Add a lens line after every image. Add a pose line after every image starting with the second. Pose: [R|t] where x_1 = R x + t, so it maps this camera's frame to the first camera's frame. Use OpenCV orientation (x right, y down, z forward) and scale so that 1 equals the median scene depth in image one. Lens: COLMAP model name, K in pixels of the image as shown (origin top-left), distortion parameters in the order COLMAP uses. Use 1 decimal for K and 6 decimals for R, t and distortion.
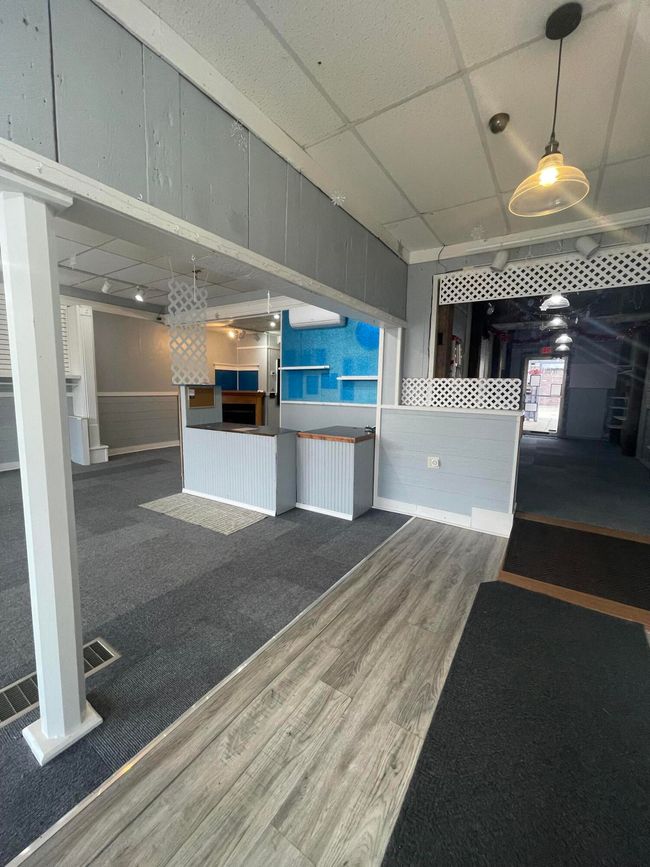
lens RADIAL K [[349.9, 0, 323.4], [0, 349.9, 432.1], [0, 0, 1]] dist [-0.006466, 0.000123]
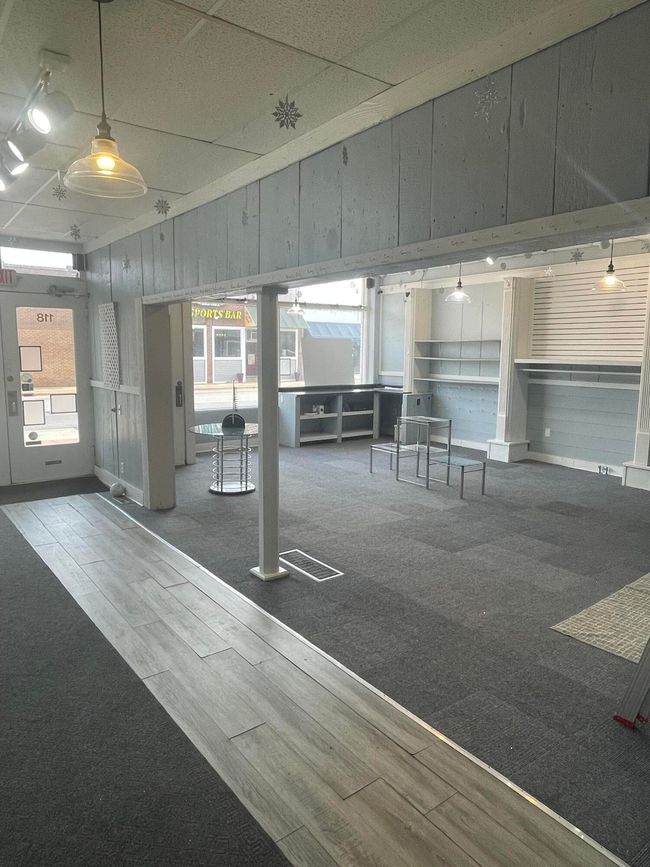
lens RADIAL K [[573.8, 0, 325.6], [0, 573.8, 430.9], [0, 0, 1]] dist [-0.006187, -0.006698]
pose [[-0.326796, 0.108078, -0.938895, 0.939287], [-0.138315, 0.977274, 0.160638, -0.193615], [0.934919, 0.182359, -0.304421, 1.032231]]
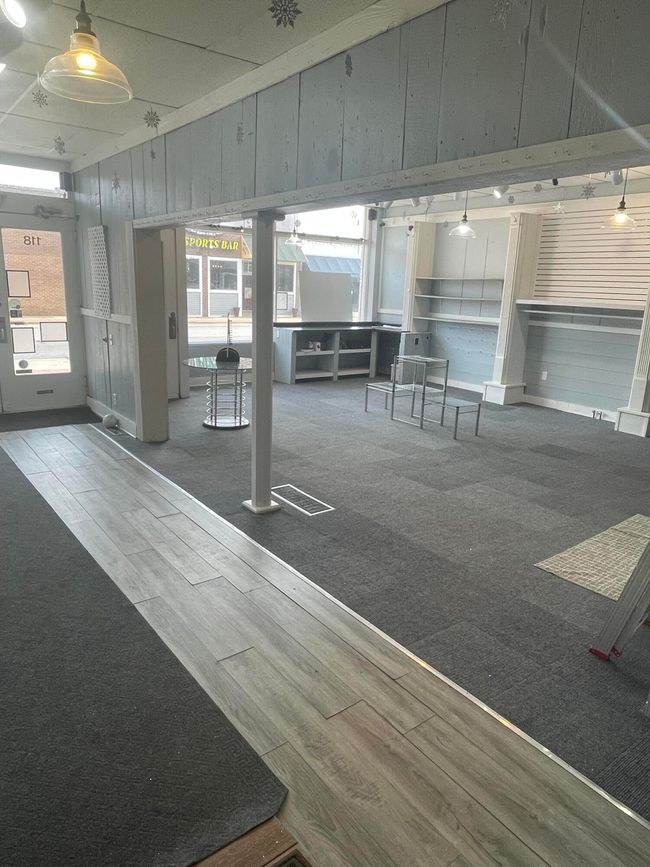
lens RADIAL K [[573.8, 0, 327.5], [0, 573.8, 437.0], [0, 0, 1]] dist [-0.006187, -0.006698]
pose [[-0.320892, 0.209159, -0.923732, 0.924467], [-0.167077, 0.947514, 0.272584, -0.184533], [0.932263, 0.241804, -0.269104, 1.033071]]
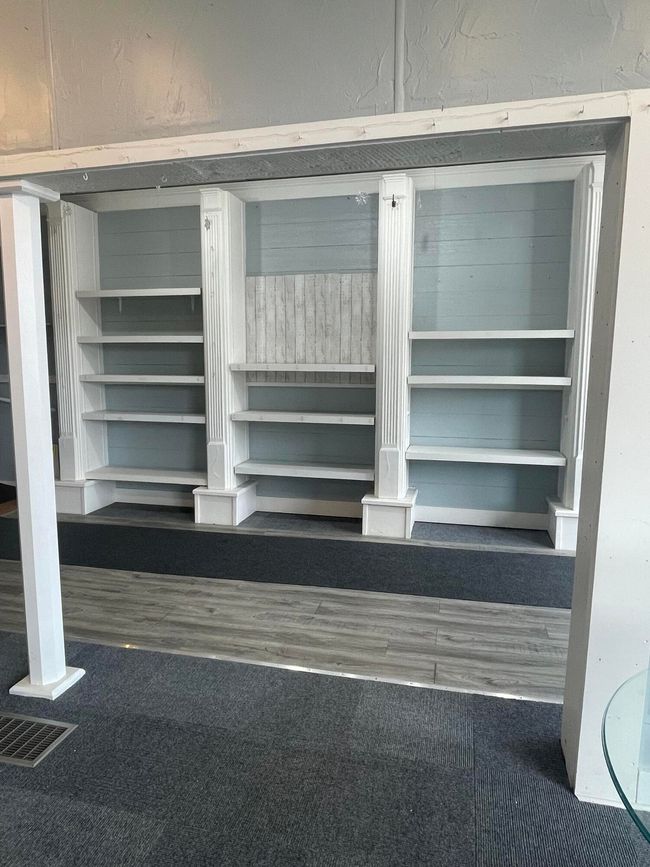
lens RADIAL K [[573.8, 0, 324.3], [0, 573.8, 435.9], [0, 0, 1]] dist [-0.006187, -0.006698]
pose [[-0.349943, -0.151592, 0.924424, -1.291219], [0.109641, 0.973409, 0.201130, -0.071332], [-0.930333, 0.171739, -0.324017, 0.332784]]
